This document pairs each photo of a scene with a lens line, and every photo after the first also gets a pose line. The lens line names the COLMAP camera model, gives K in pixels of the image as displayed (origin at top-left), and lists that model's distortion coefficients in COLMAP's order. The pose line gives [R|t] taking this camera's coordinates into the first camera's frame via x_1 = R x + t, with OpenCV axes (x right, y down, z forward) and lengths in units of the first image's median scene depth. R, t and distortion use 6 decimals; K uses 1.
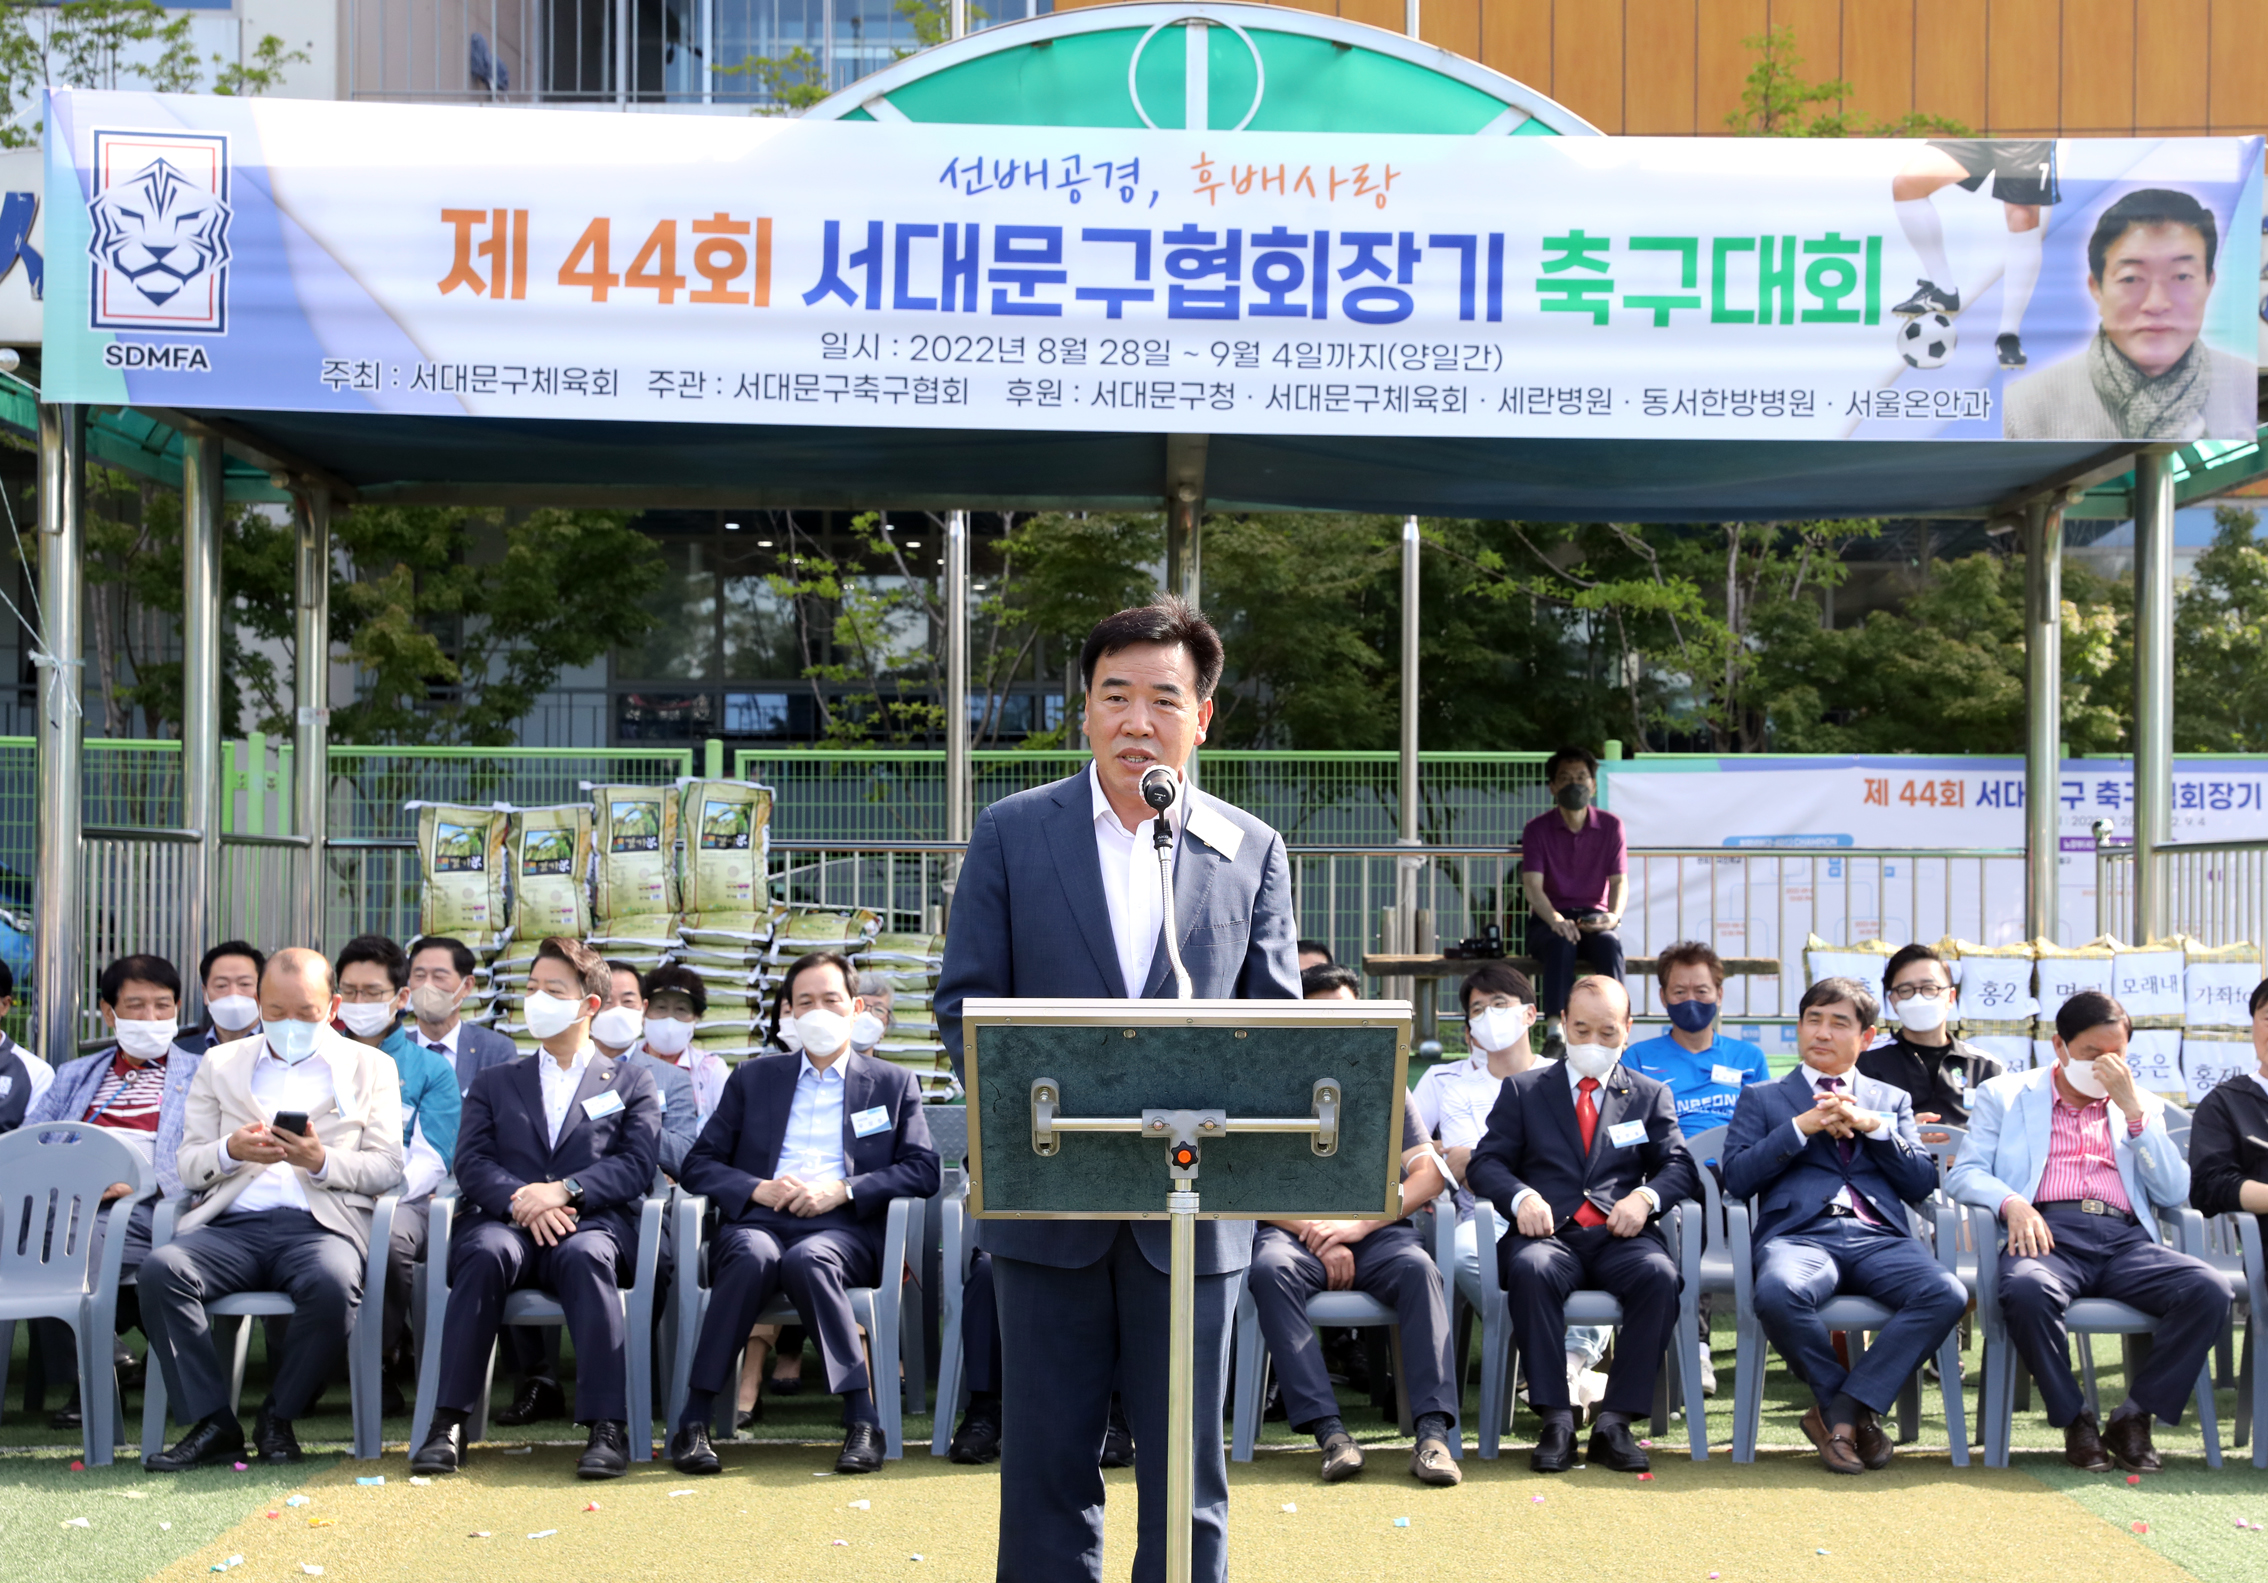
lens RADIAL K [[3864.1, 0, 1244.6], [0, 3864.1, 768.6], [0, 0, 1]] dist [0.183735, 0.000000]
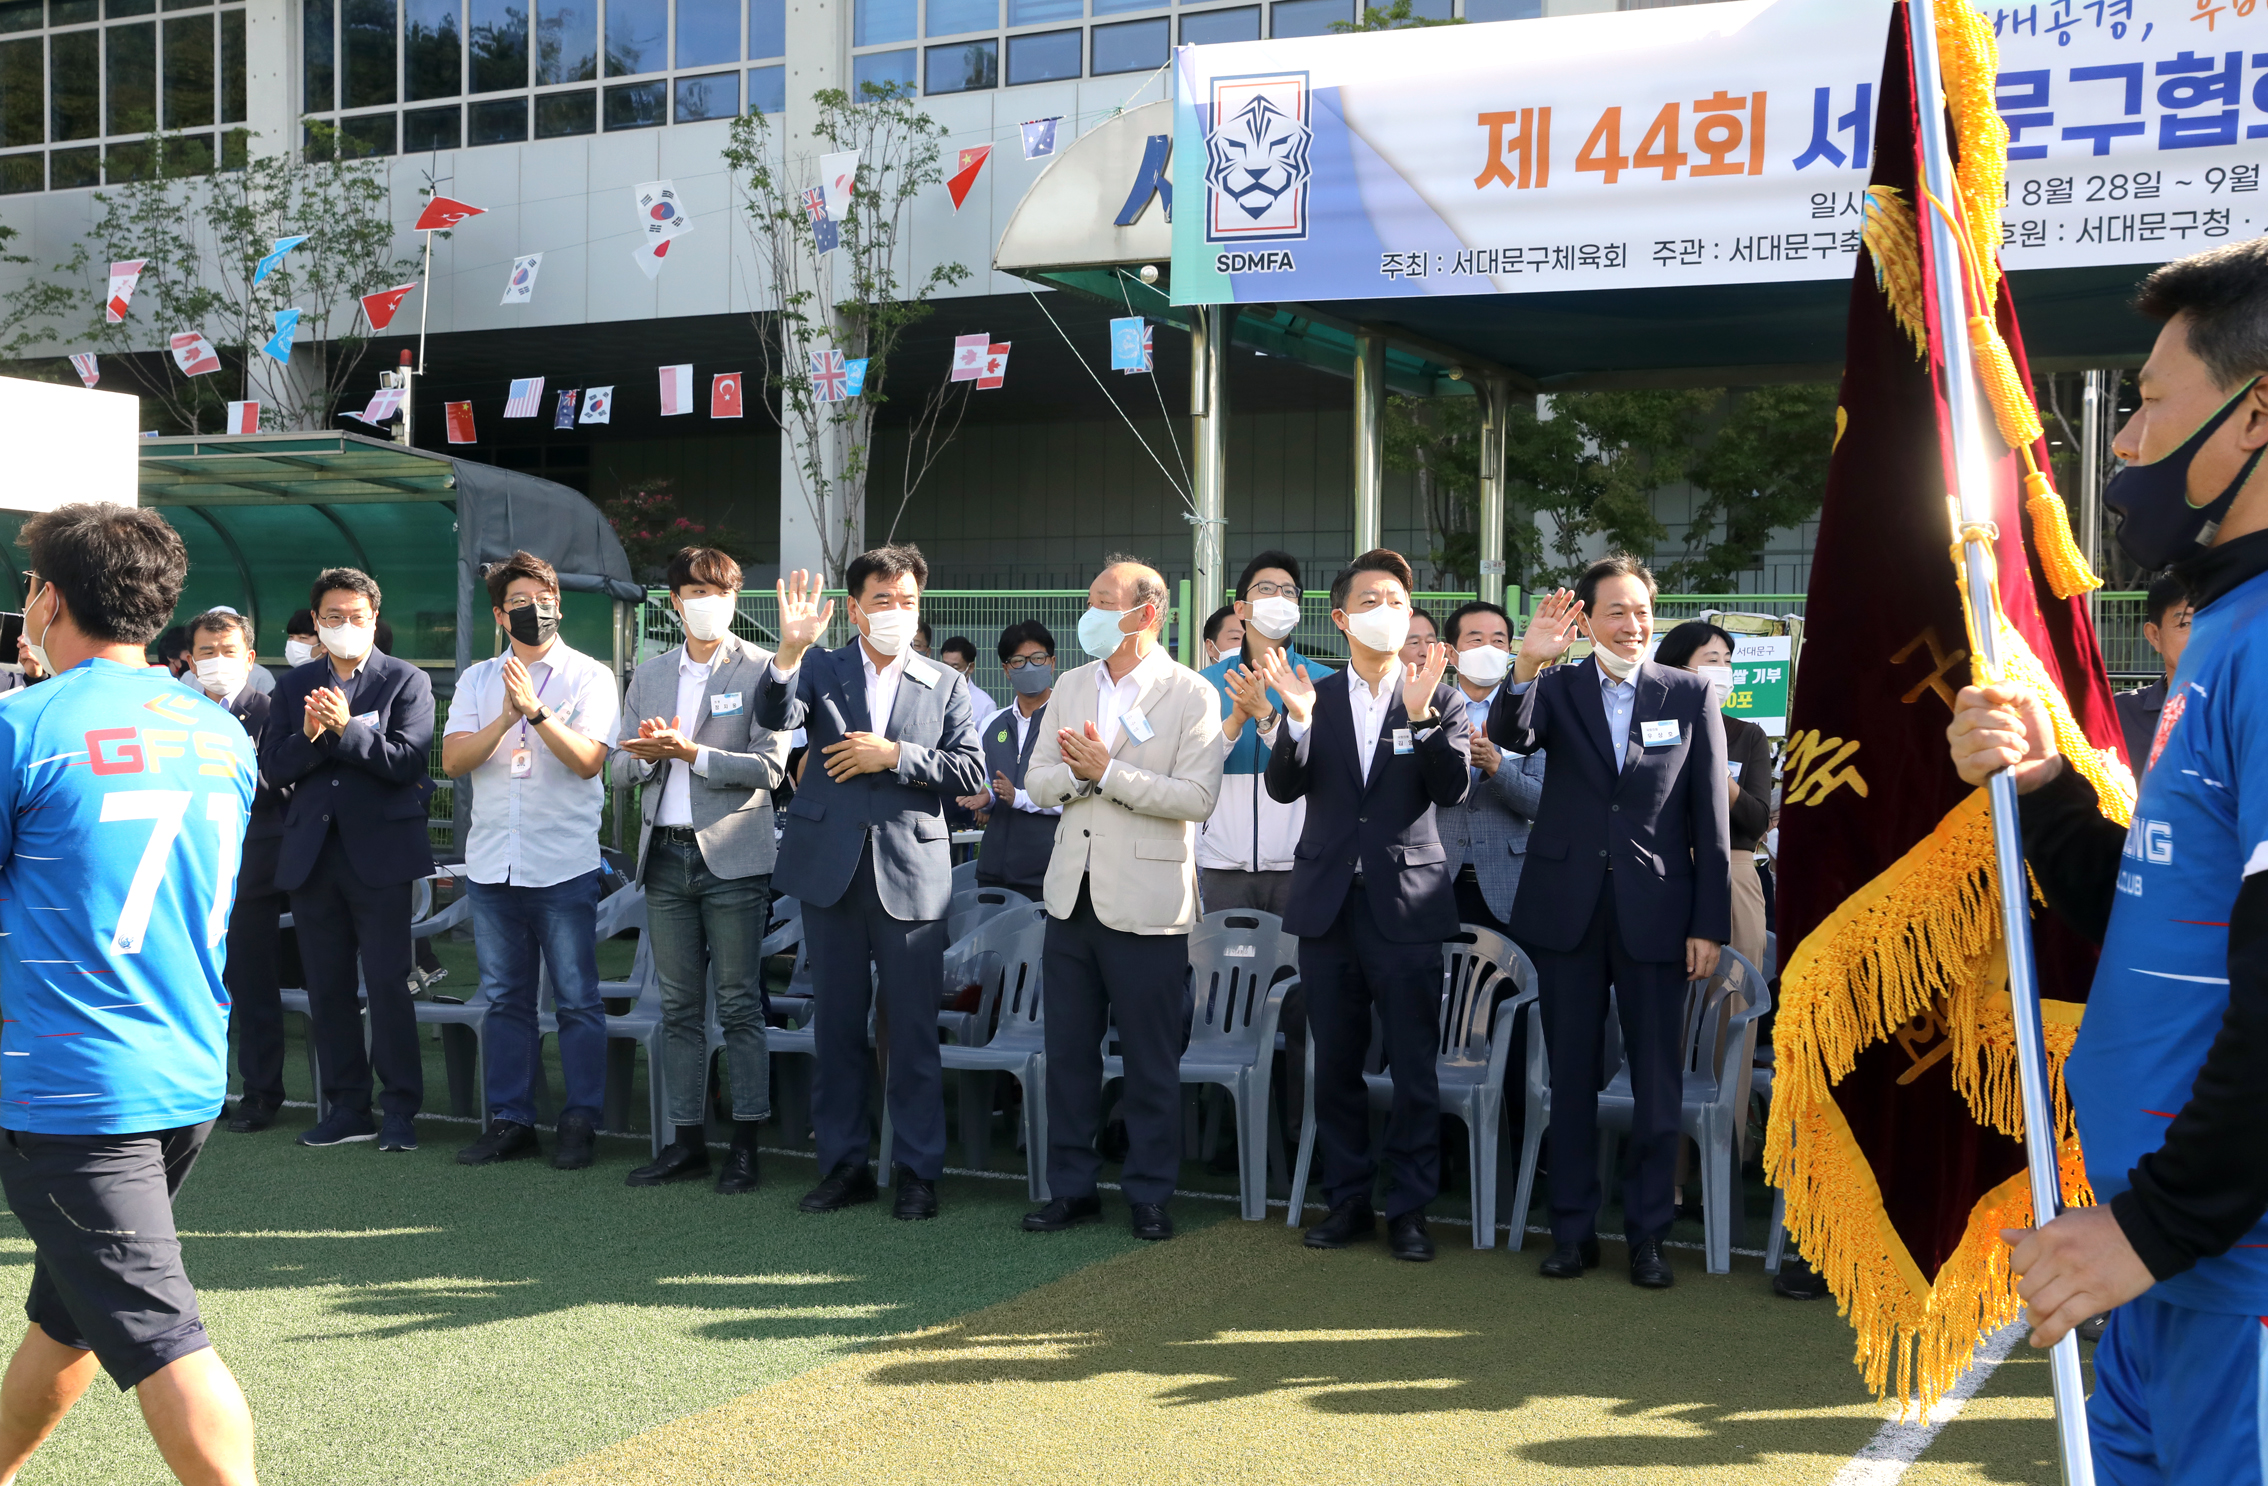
lens RADIAL K [[2793.3, 0, 1122.1], [0, 2793.3, 736.4], [0, 0, 1]] dist [0.098227, 0.000000]
pose [[0.893517, 0.012158, -0.448865, 0.073237], [0.006097, 0.999213, 0.039200, 0.006313], [0.448988, -0.037763, 0.892739, 0.209214]]
